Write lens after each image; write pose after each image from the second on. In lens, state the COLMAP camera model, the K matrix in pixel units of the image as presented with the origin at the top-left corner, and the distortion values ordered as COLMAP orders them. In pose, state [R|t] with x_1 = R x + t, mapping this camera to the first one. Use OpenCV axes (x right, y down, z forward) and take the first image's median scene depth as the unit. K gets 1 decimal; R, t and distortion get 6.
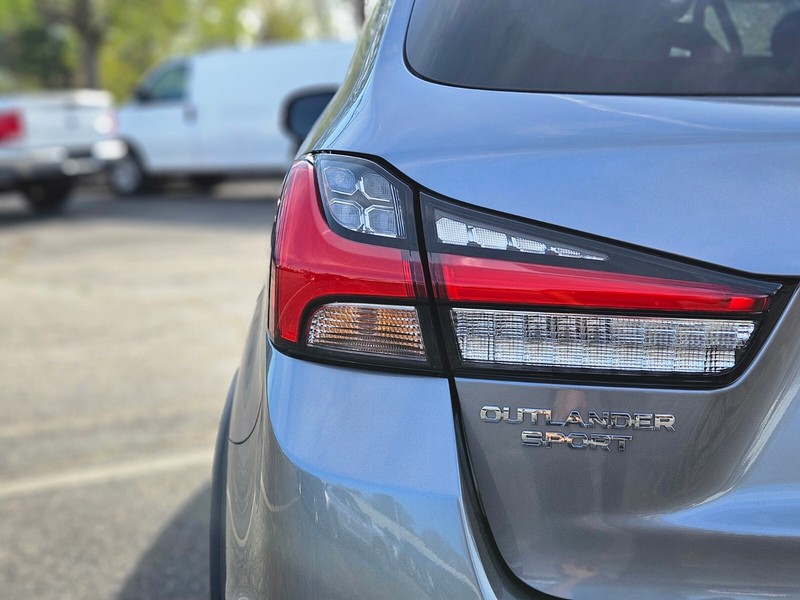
lens RADIAL K [[1074.5, 0, 399.1], [0, 1074.5, 307.9], [0, 0, 1]] dist [0.186266, -0.618895]
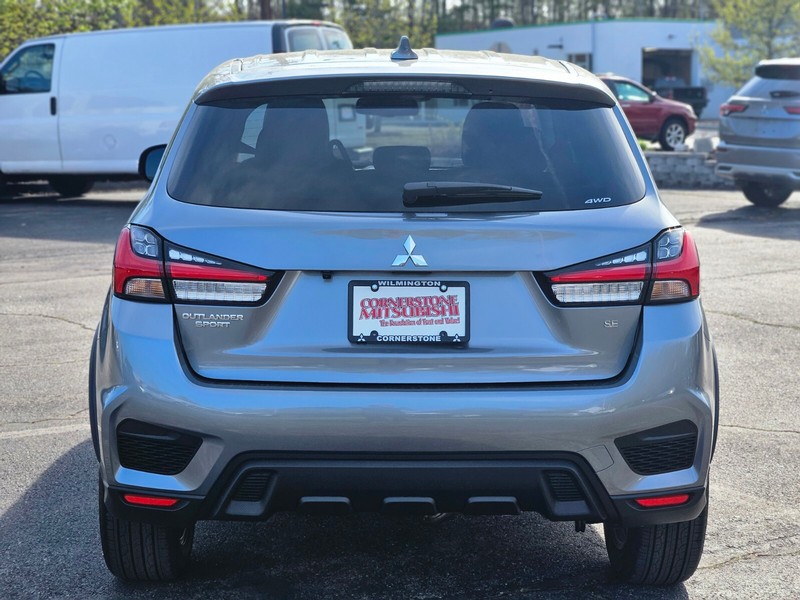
lens RADIAL K [[1574.5, 0, 400.0], [0, 1574.5, 300.0], [0, 0, 1]] dist [-0.490456, 4.730902]
pose [[0.999319, 0.004293, 0.036659, 0.507790], [-0.003046, 0.999417, -0.034008, 0.195574], [-0.036784, 0.033873, 0.998749, -3.259287]]
